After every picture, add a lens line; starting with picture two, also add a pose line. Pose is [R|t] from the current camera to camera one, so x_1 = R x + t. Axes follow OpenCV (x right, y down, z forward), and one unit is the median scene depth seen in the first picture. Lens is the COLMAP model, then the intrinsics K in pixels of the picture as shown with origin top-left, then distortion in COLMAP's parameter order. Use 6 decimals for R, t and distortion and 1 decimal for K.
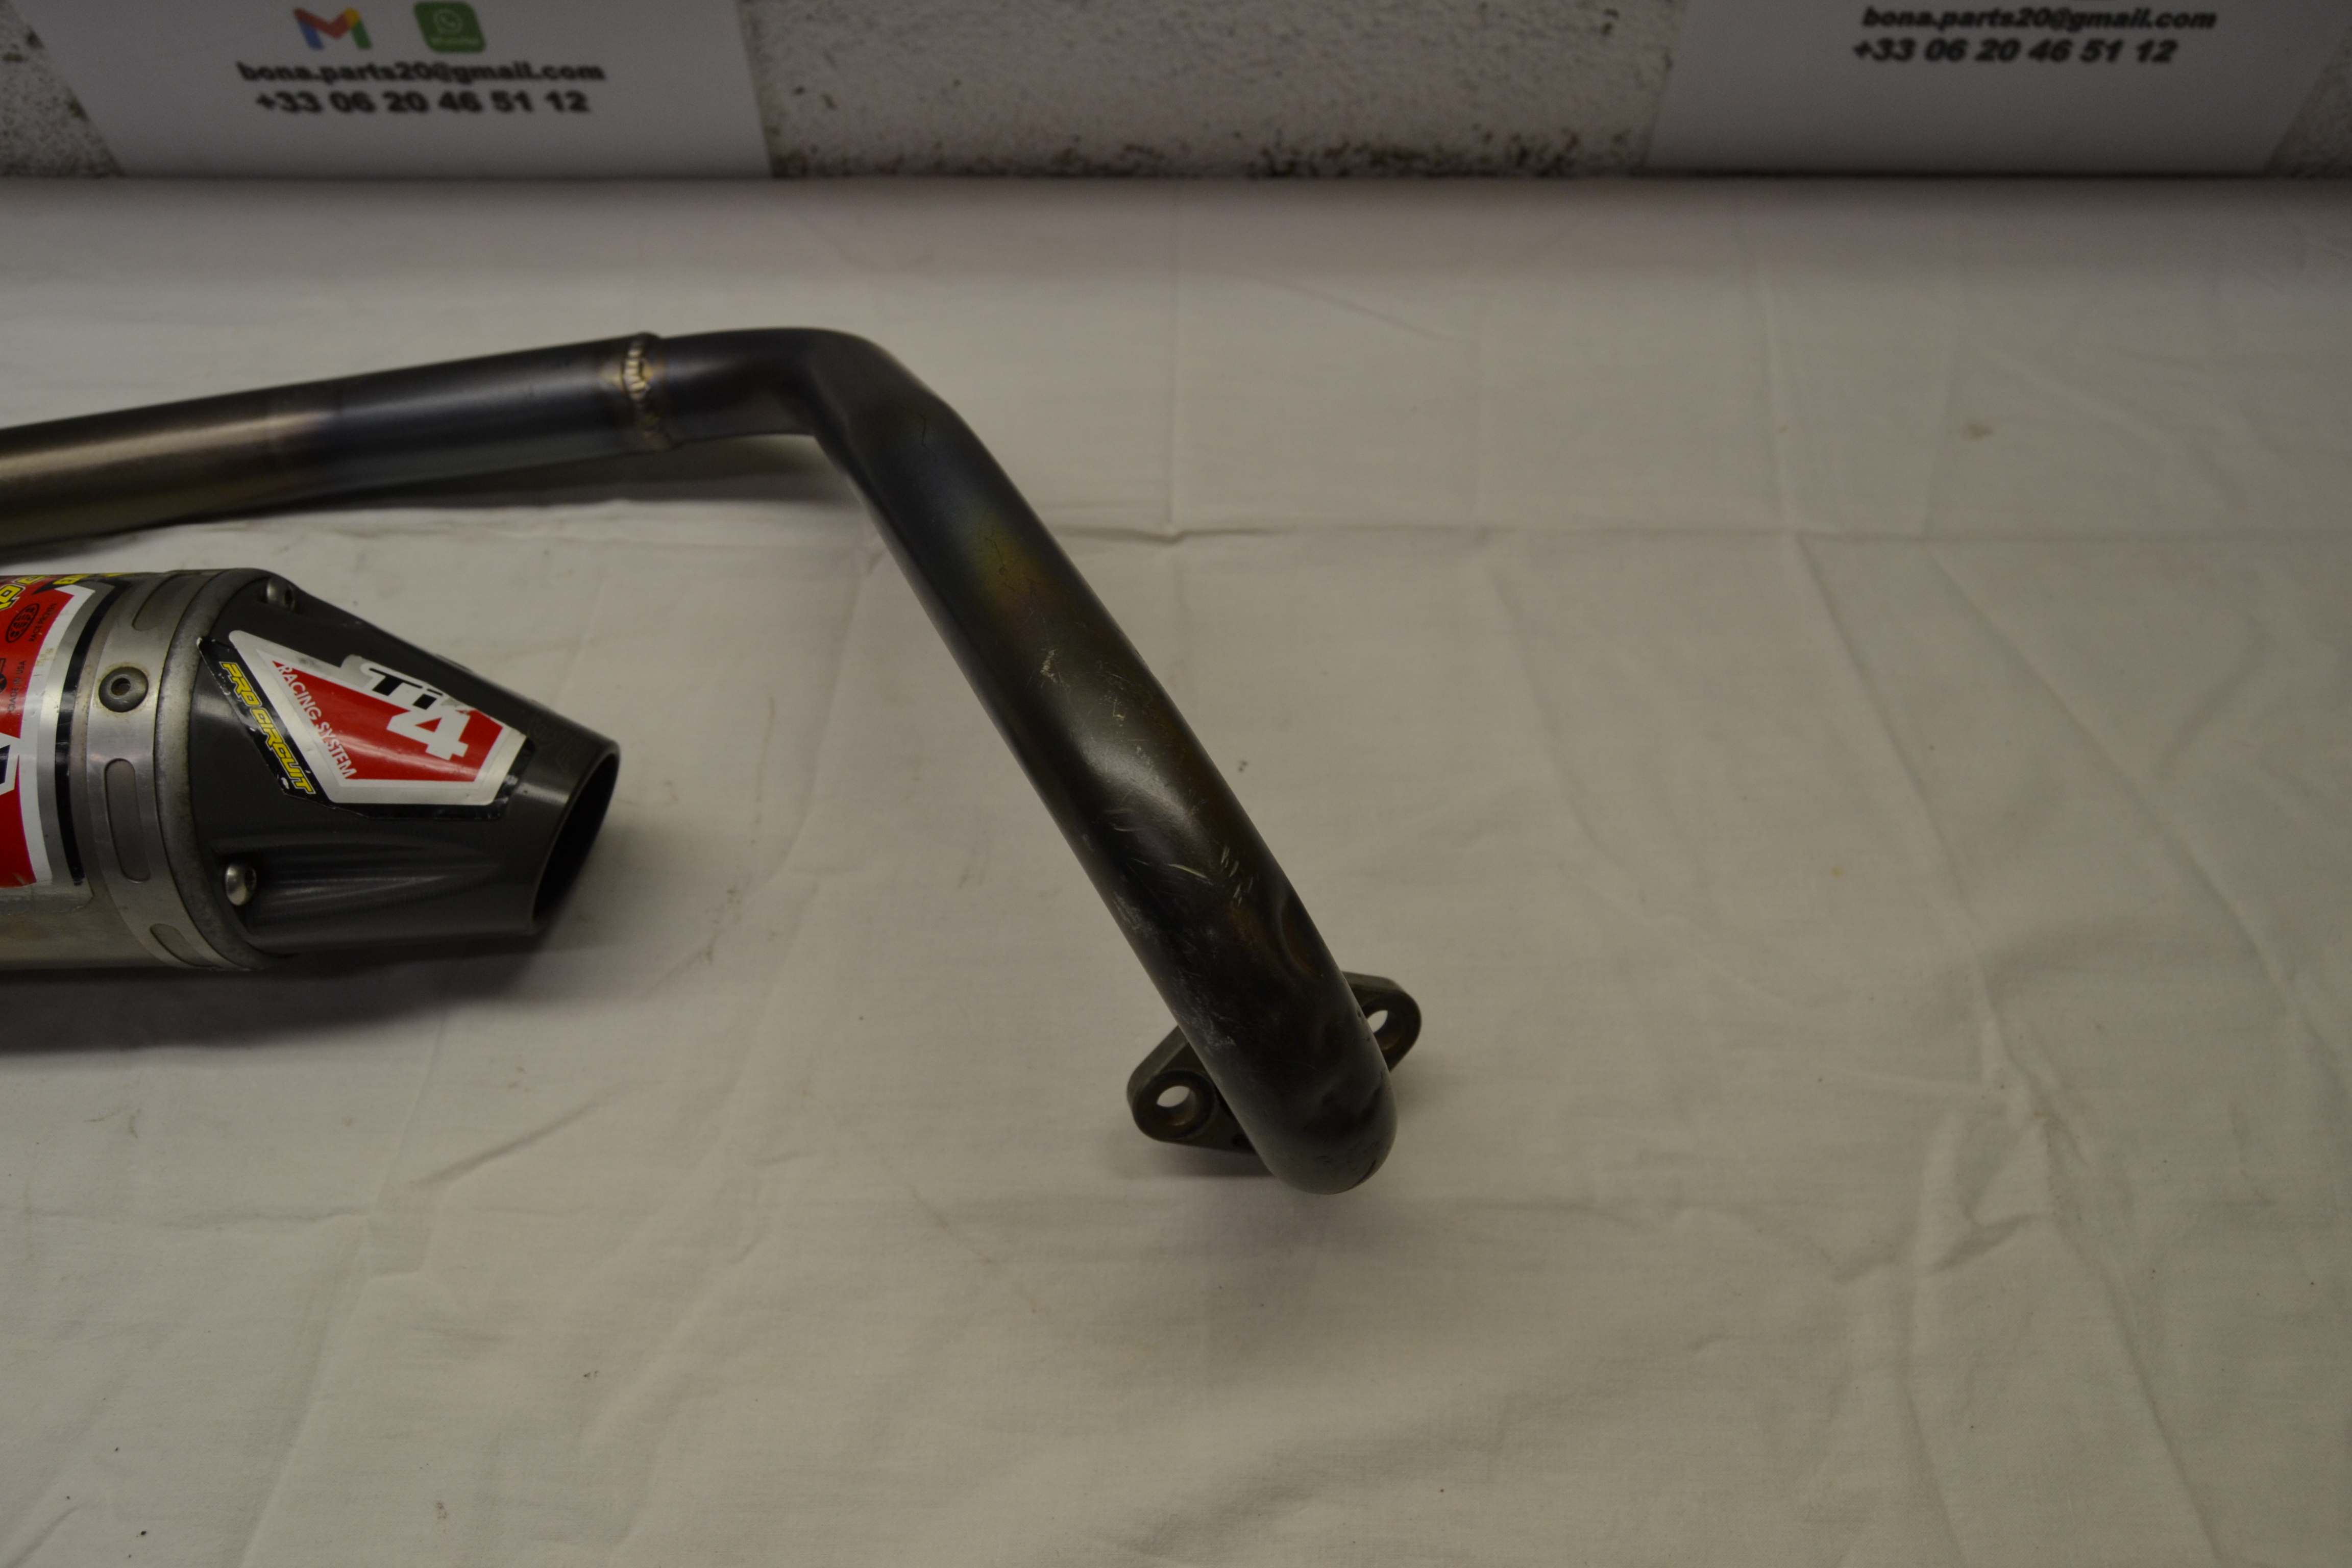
lens RADIAL K [[1801.5, 0, 1171.8], [0, 1801.5, 787.1], [0, 0, 1]] dist [-0.025767, 0.016822]
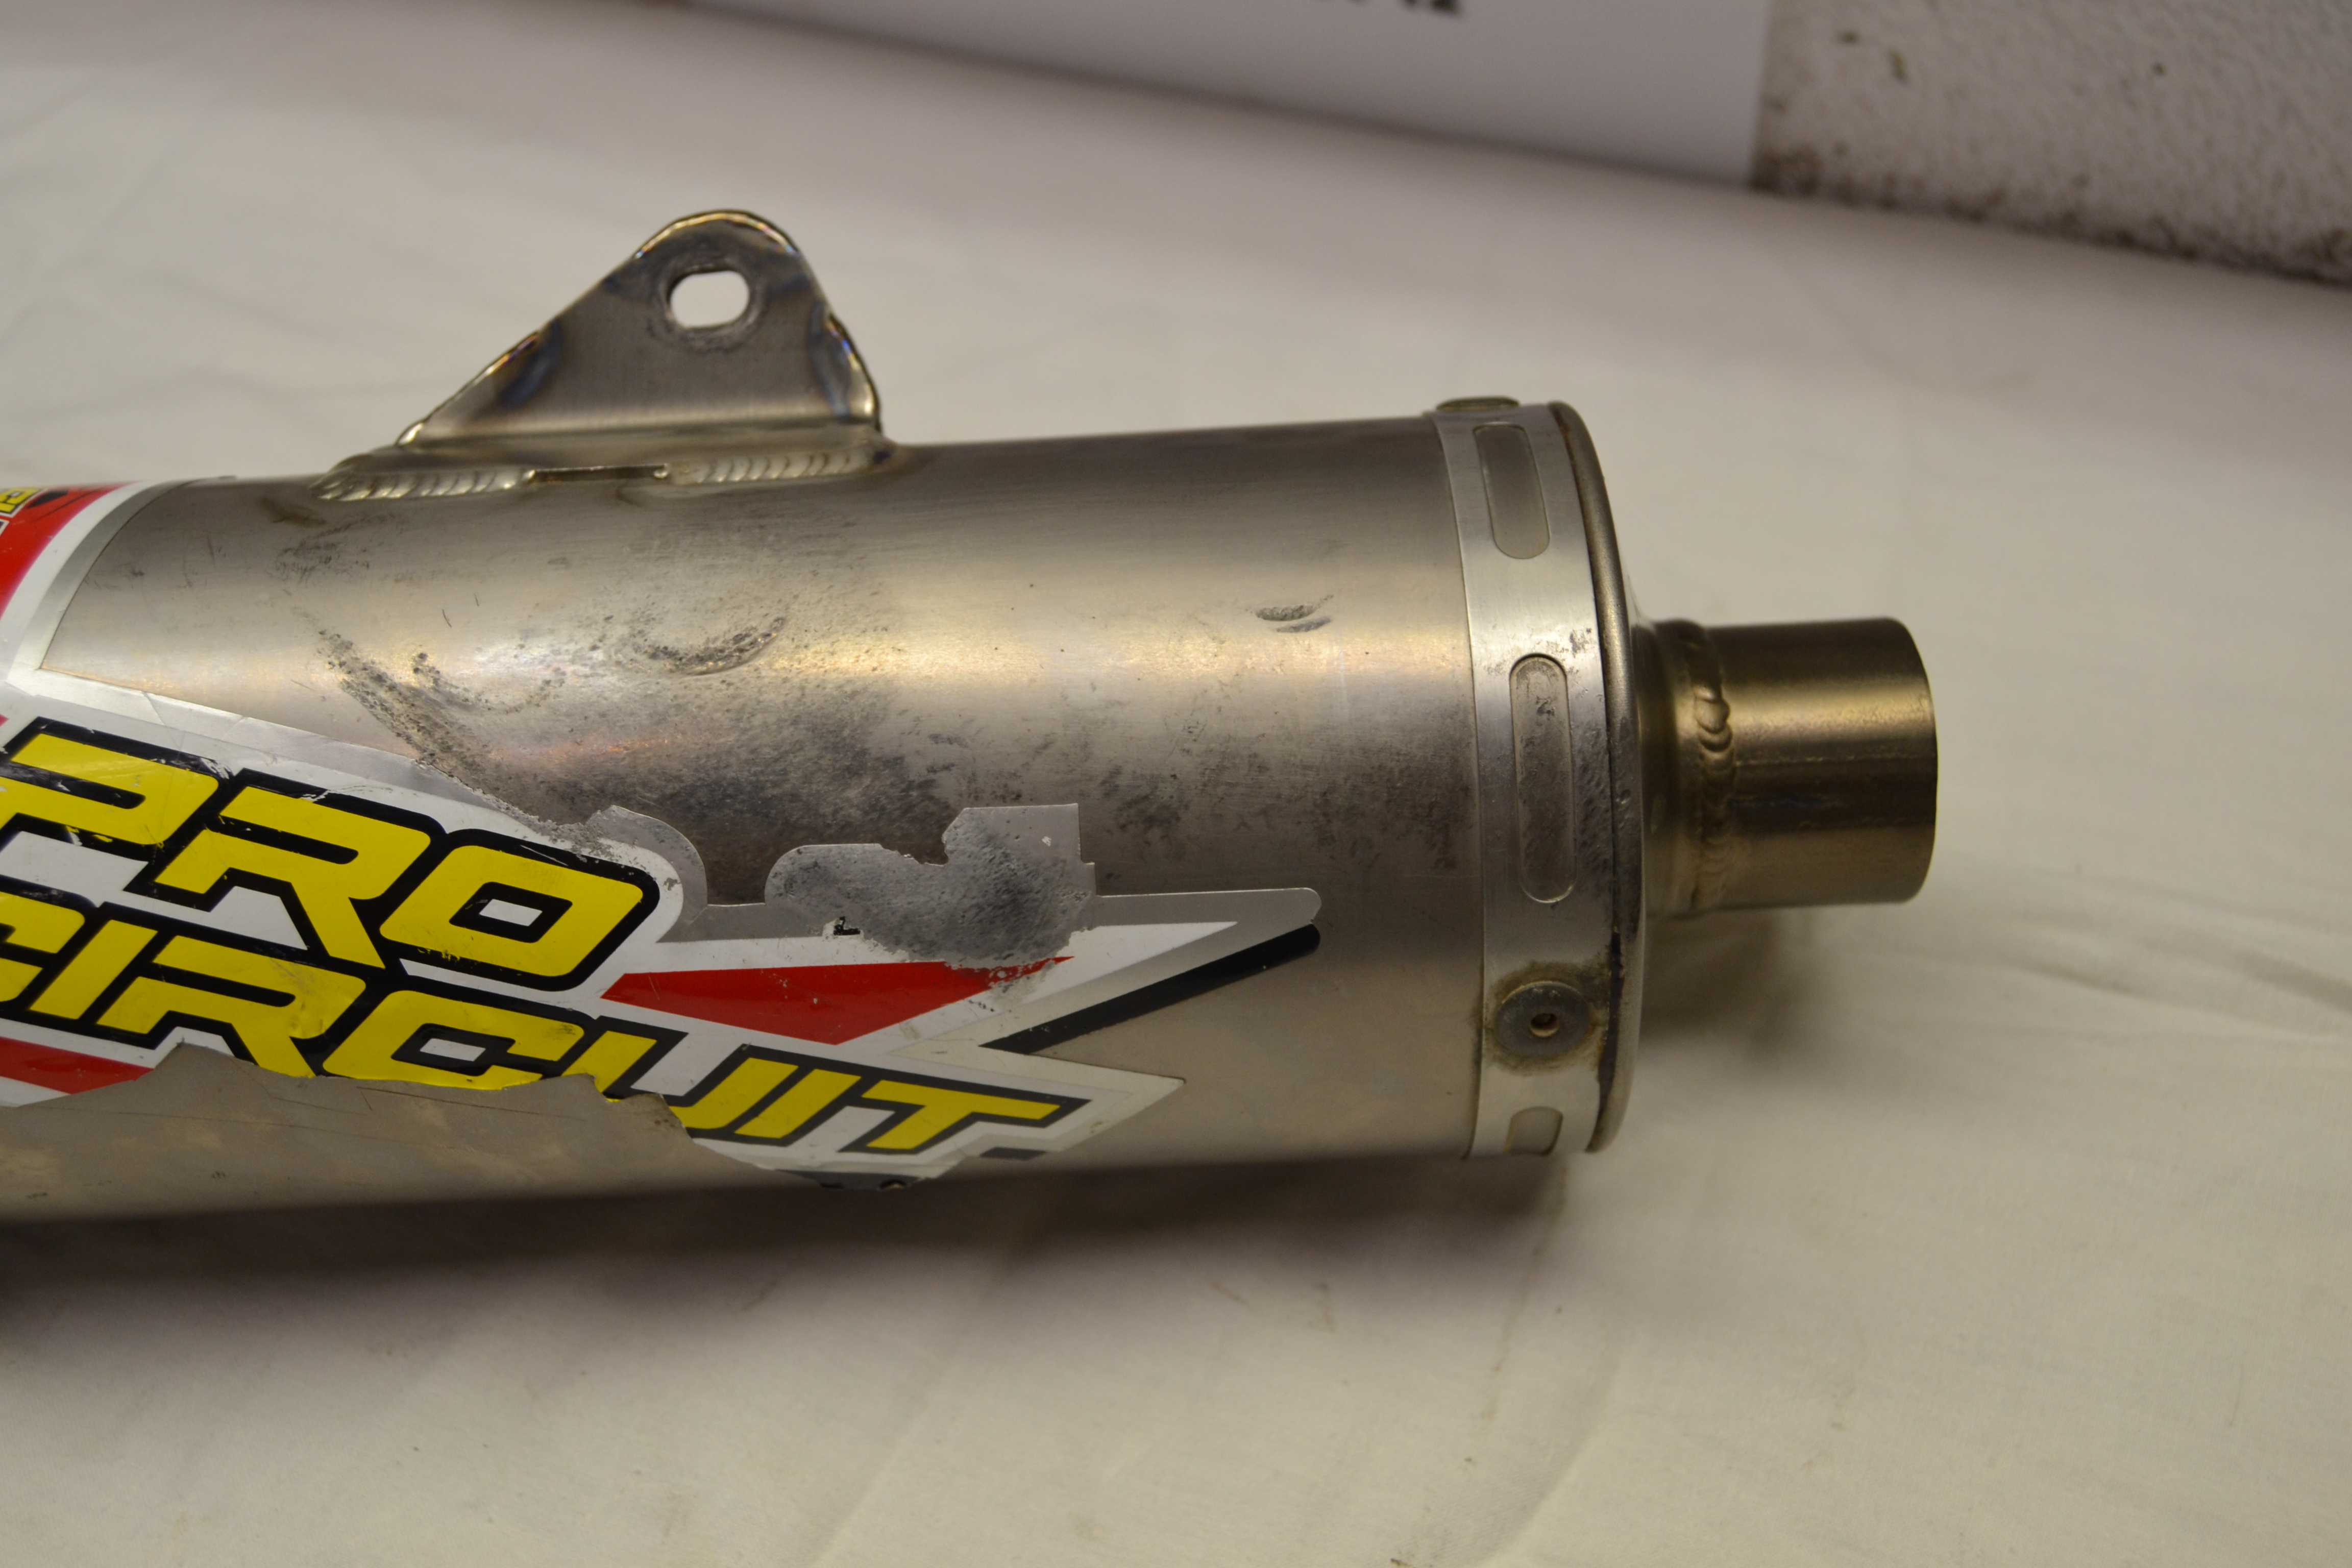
lens RADIAL K [[2749.7, 0, 1151.1], [0, 2749.7, 805.5], [0, 0, 1]] dist [-0.024970, 0.000000]
pose [[0.927089, 0.227106, -0.298208, -0.139214], [-0.269151, 0.957034, -0.107905, -0.035291], [0.260889, 0.180301, 0.948382, 0.284797]]
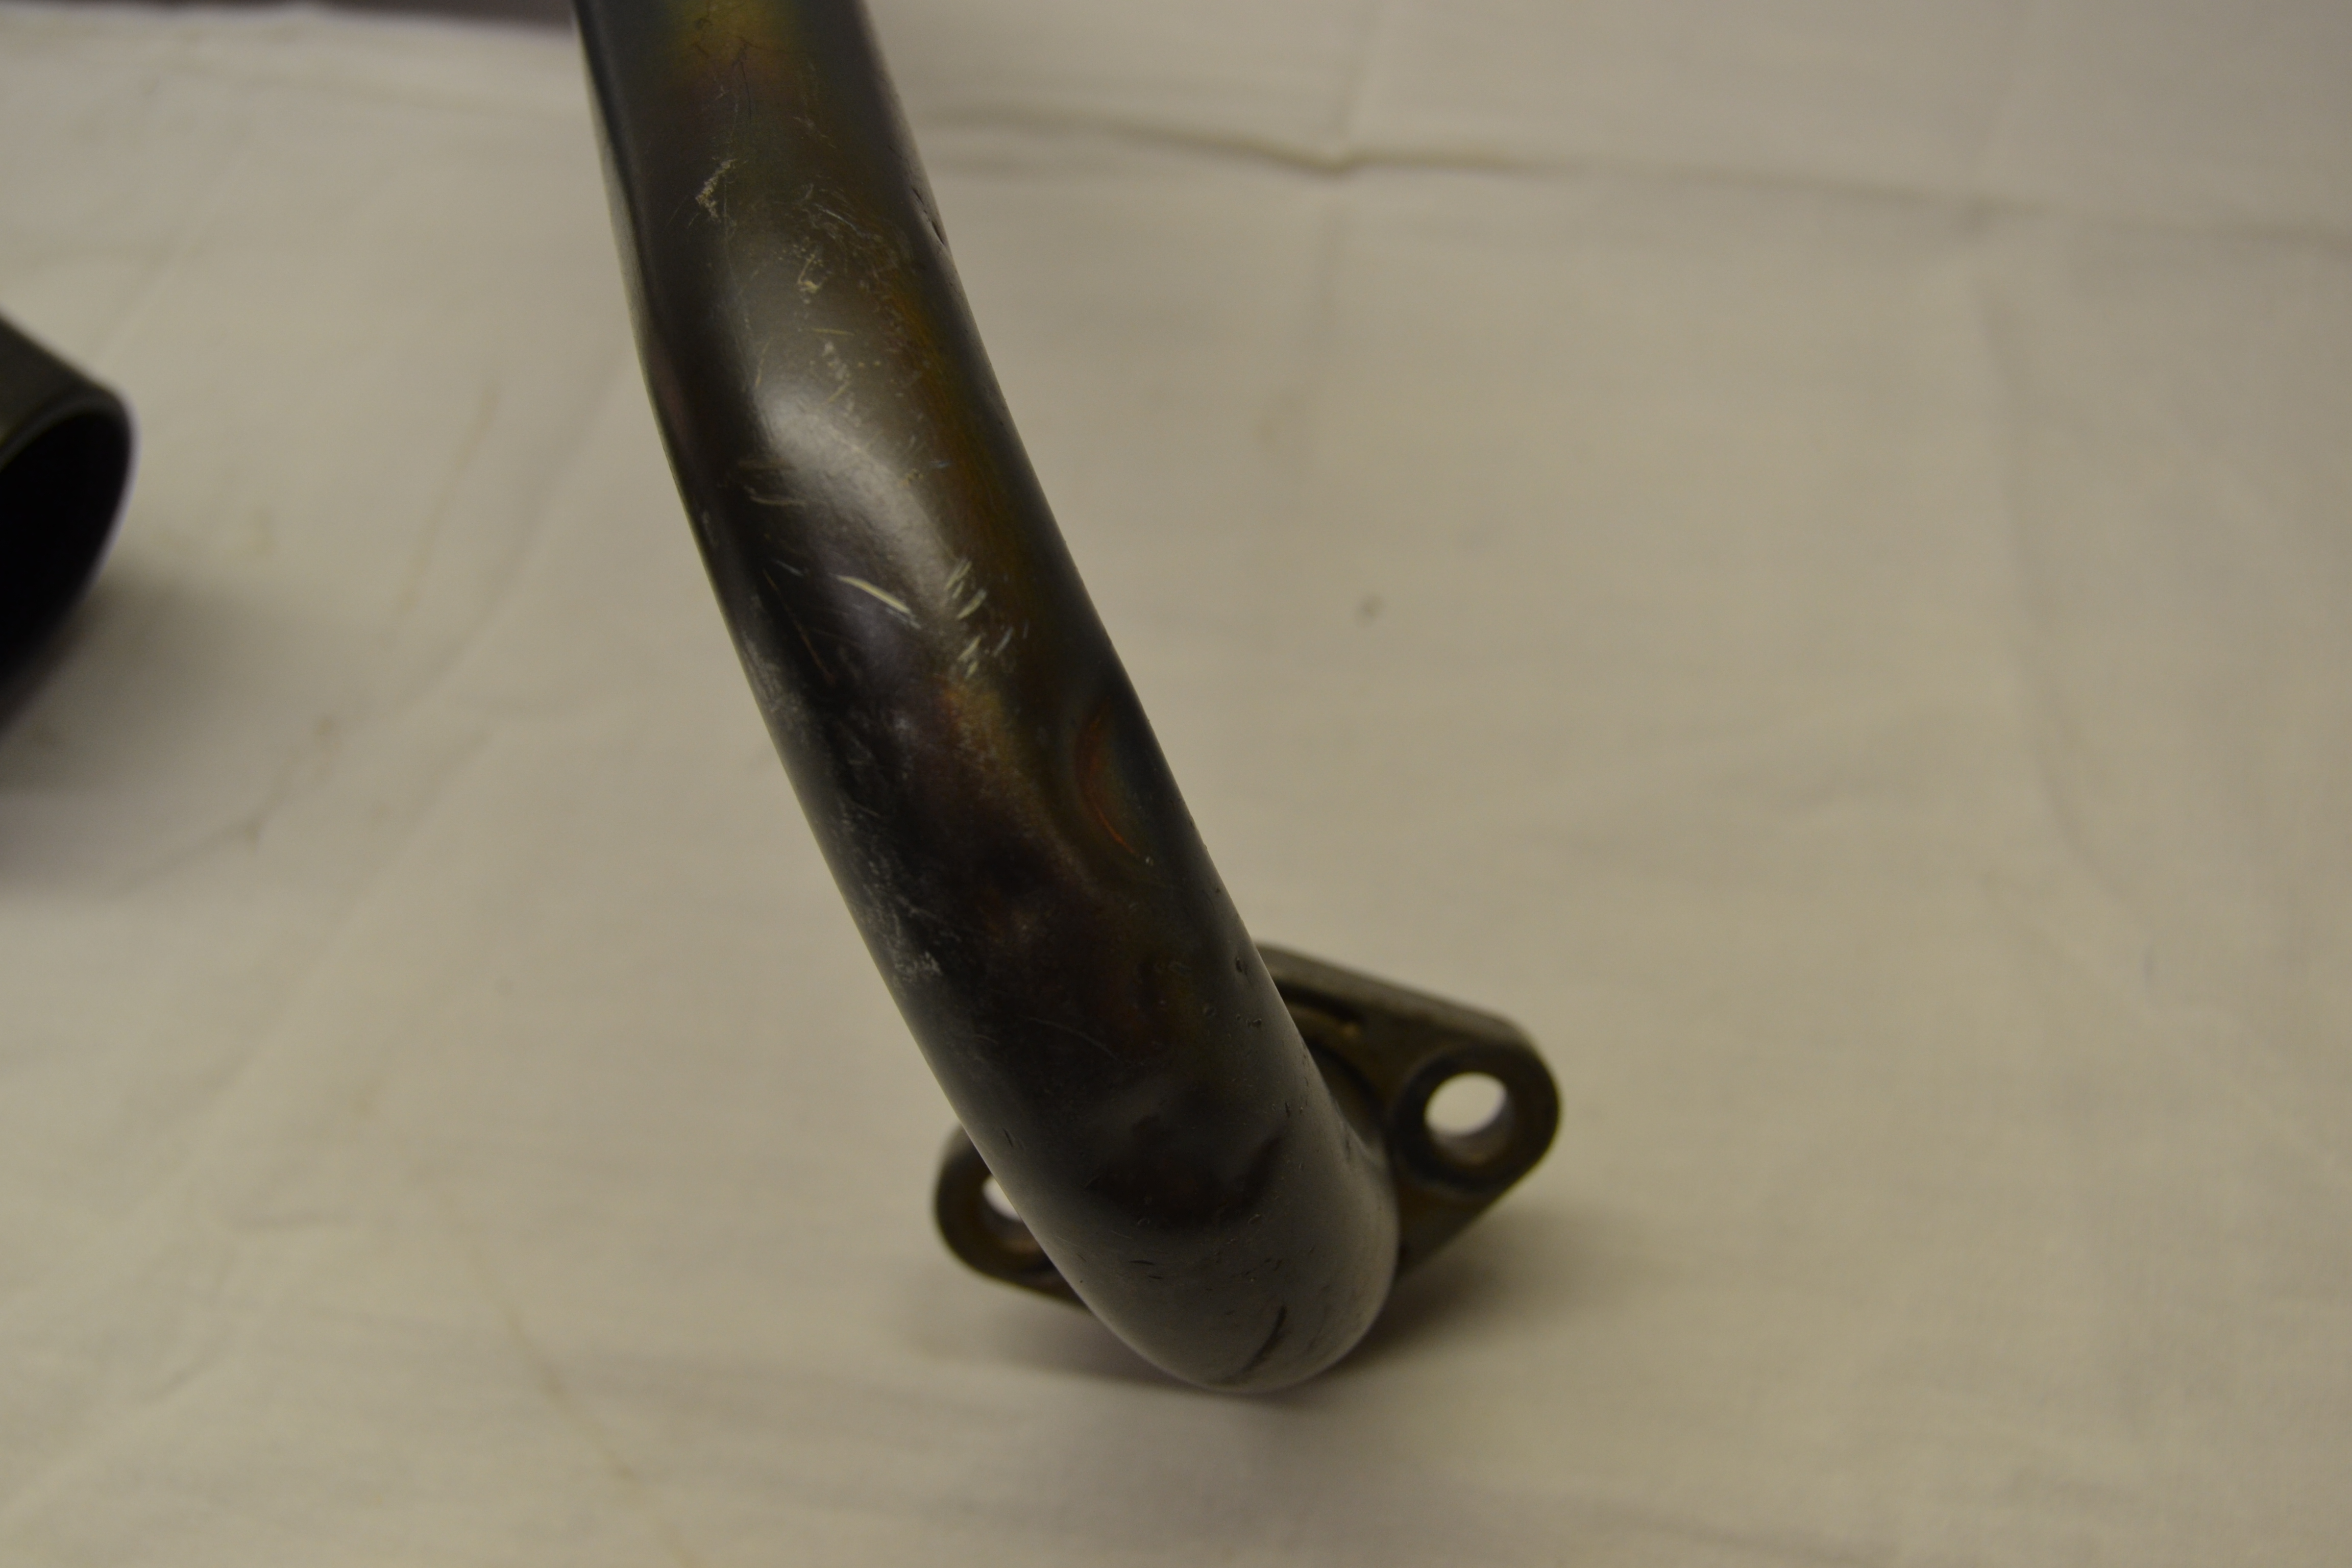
lens RADIAL K [[3564.8, 0, 1165.7], [0, 3564.8, 820.2], [0, 0, 1]] dist [-0.020284, 0.000000]
pose [[0.976533, 0.120023, -0.178826, 0.174437], [-0.126072, 0.991759, -0.022811, 0.078372], [0.174614, 0.044821, 0.983616, 0.045955]]
